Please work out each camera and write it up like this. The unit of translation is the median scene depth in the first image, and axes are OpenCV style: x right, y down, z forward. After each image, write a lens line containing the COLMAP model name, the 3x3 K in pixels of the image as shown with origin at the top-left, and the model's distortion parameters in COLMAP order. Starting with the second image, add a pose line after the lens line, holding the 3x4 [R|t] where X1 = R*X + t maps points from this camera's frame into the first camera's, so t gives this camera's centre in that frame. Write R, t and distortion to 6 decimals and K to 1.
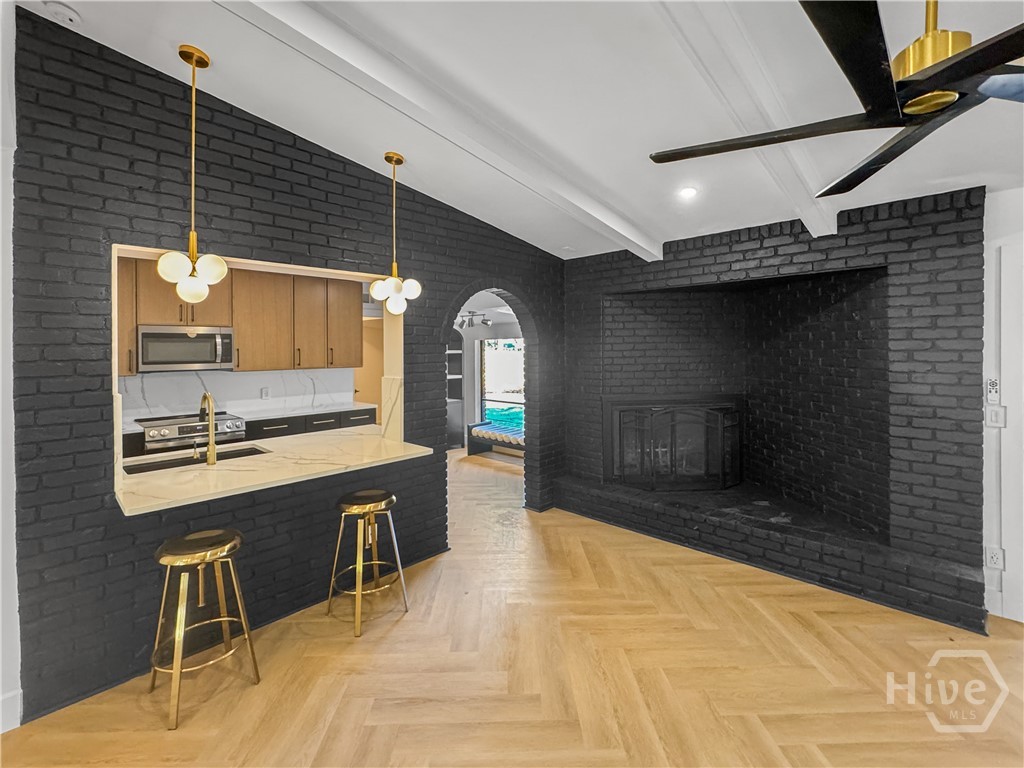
lens RADIAL K [[458.1, 0, 511.5], [0, 458.1, 348.5], [0, 0, 1]] dist [-0.002509, -0.000464]
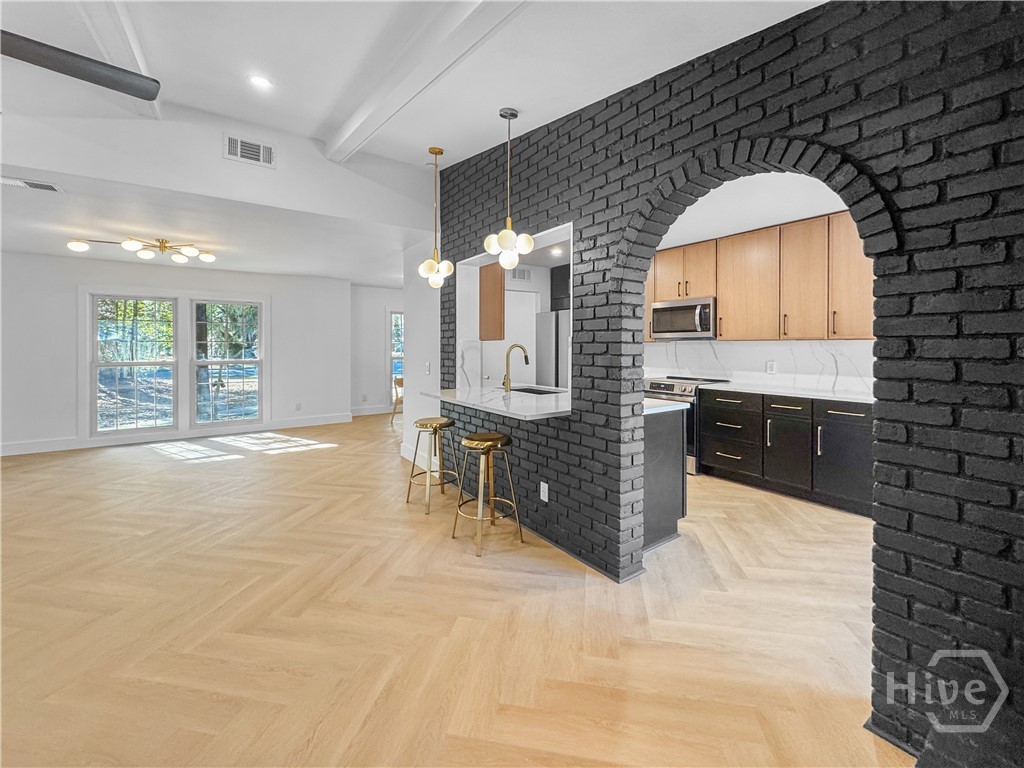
lens RADIAL K [[425.8, 0, 514.3], [0, 425.8, 345.1], [0, 0, 1]] dist [-0.001004, 0.000093]
pose [[-0.192759, 0.010594, -0.981189, 0.649044], [0.001469, 0.999944, 0.010507, 0.079510], [0.981245, 0.000584, -0.192763, 1.175325]]
